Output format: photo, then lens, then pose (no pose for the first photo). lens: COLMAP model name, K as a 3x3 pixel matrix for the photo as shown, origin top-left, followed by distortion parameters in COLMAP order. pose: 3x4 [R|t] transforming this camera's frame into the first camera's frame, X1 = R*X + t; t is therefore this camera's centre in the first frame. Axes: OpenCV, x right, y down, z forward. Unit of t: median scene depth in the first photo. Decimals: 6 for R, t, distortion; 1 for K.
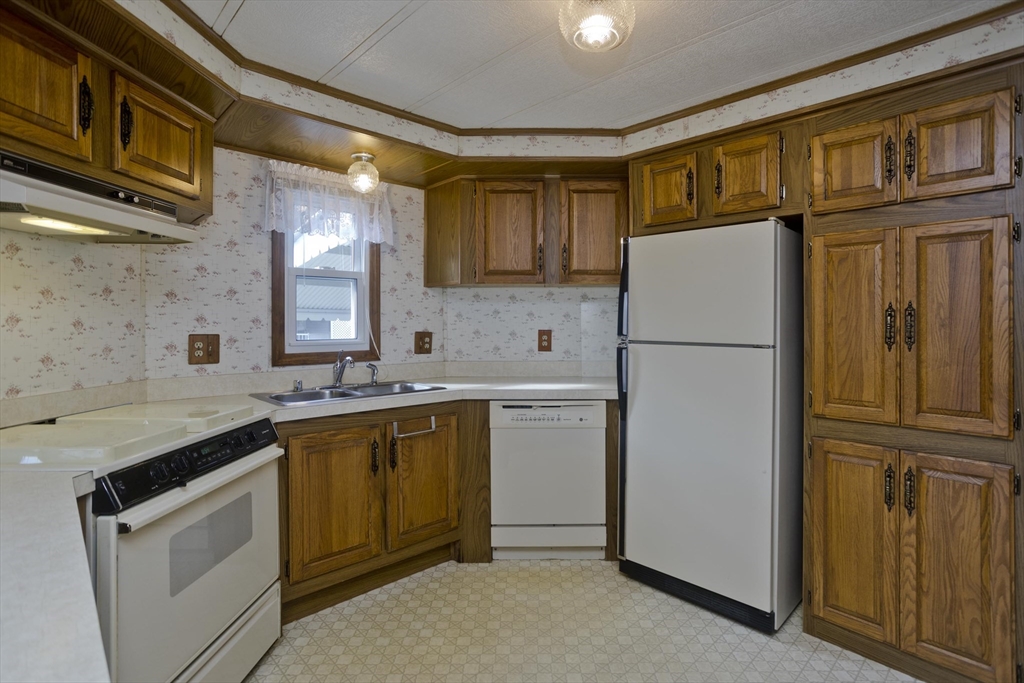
lens RADIAL K [[505.4, 0, 548.5], [0, 505.4, 321.0], [0, 0, 1]] dist [-0.050374, 0.029690]
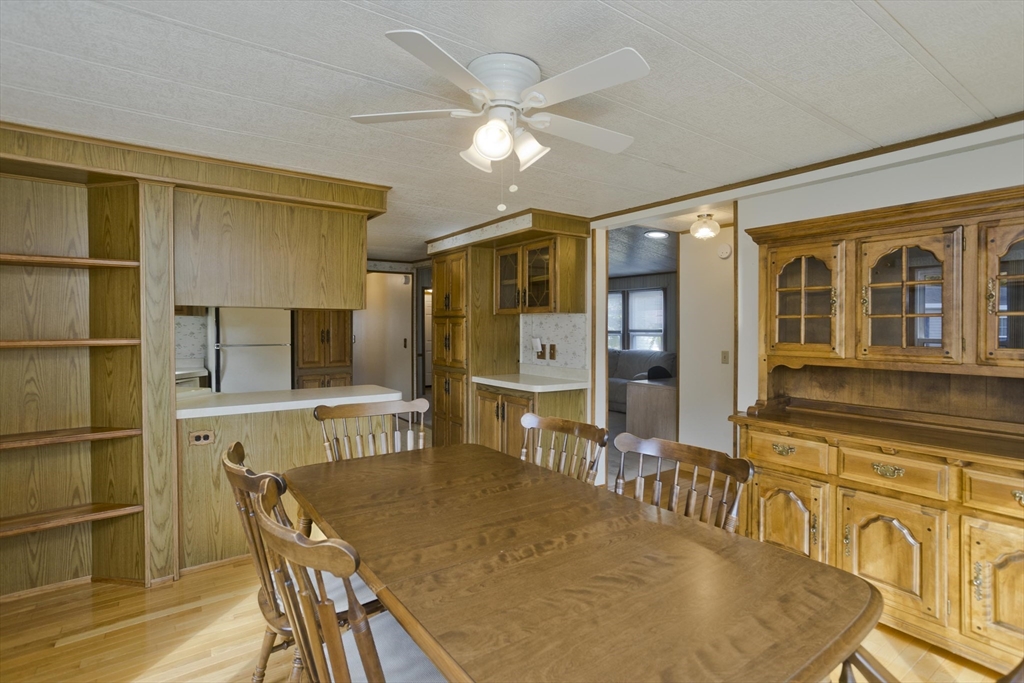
lens RADIAL K [[505.4, 0, 501.9], [0, 505.4, 321.2], [0, 0, 1]] dist [-0.050374, 0.029690]
pose [[0.199276, 0.006532, 0.979922, -1.829768], [0.003545, 0.999966, -0.007386, -0.048128], [-0.979937, 0.004945, 0.199246, -0.623458]]
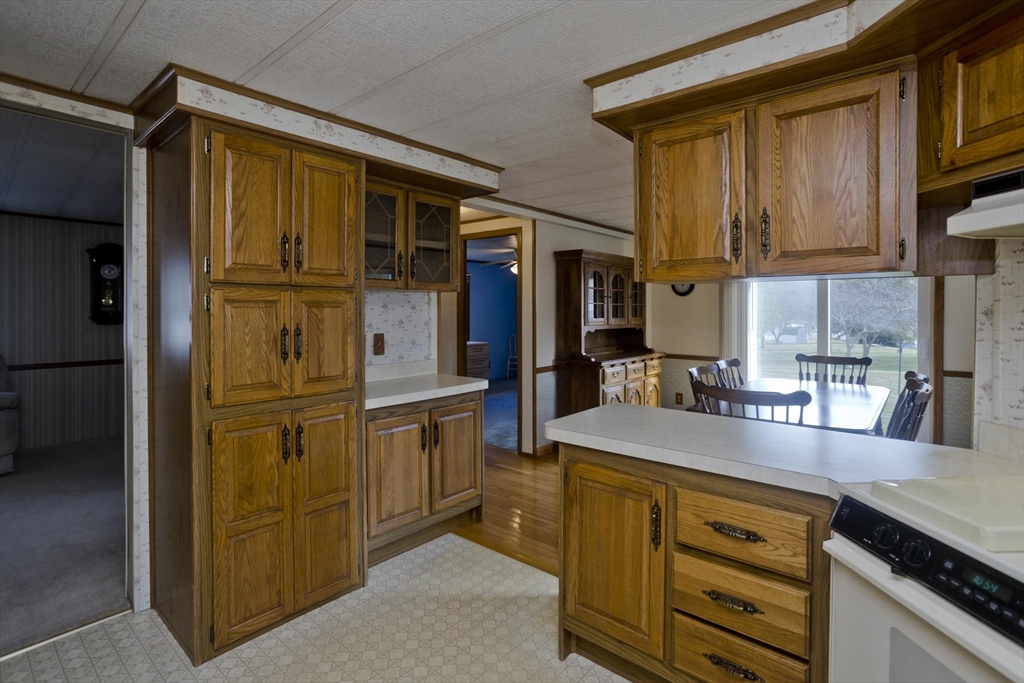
lens RADIAL K [[505.4, 0, 518.5], [0, 505.4, 311.8], [0, 0, 1]] dist [-0.050374, 0.029690]
pose [[-0.997847, -0.005346, -0.065370, -0.063914], [-0.005918, 0.999946, 0.008559, -0.046365], [0.065321, 0.008927, -0.997824, 1.085094]]
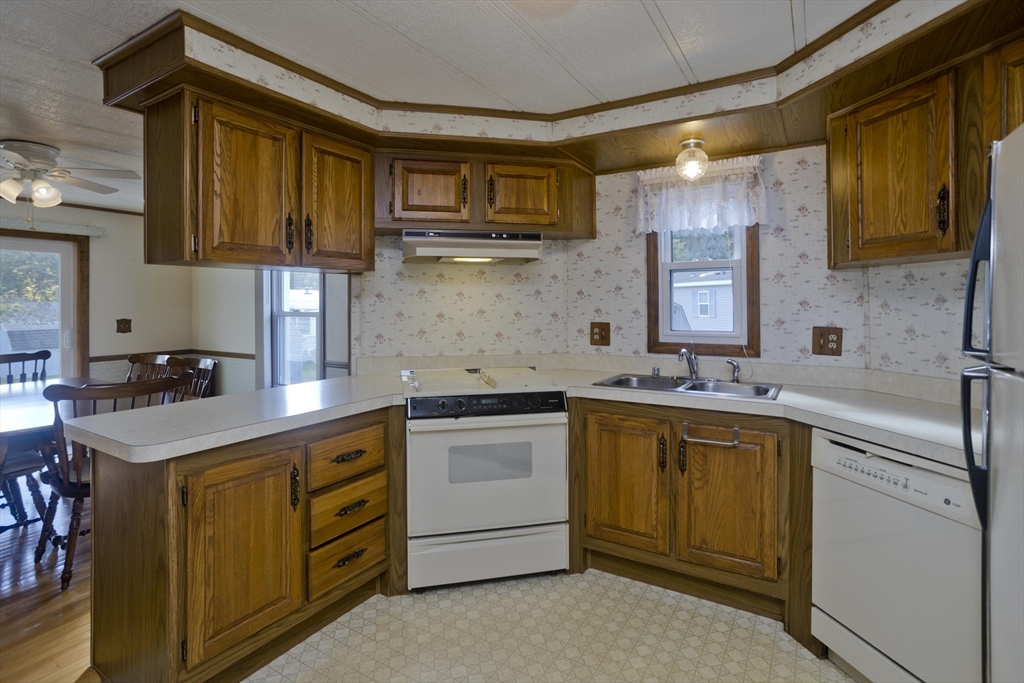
lens RADIAL K [[505.4, 0, 507.7], [0, 505.4, 302.7], [0, 0, 1]] dist [-0.050374, 0.029690]
pose [[0.215669, -0.006919, -0.976442, 0.568056], [0.003494, 0.999974, -0.006314, -0.018051], [0.976460, -0.002050, 0.215688, 0.511092]]
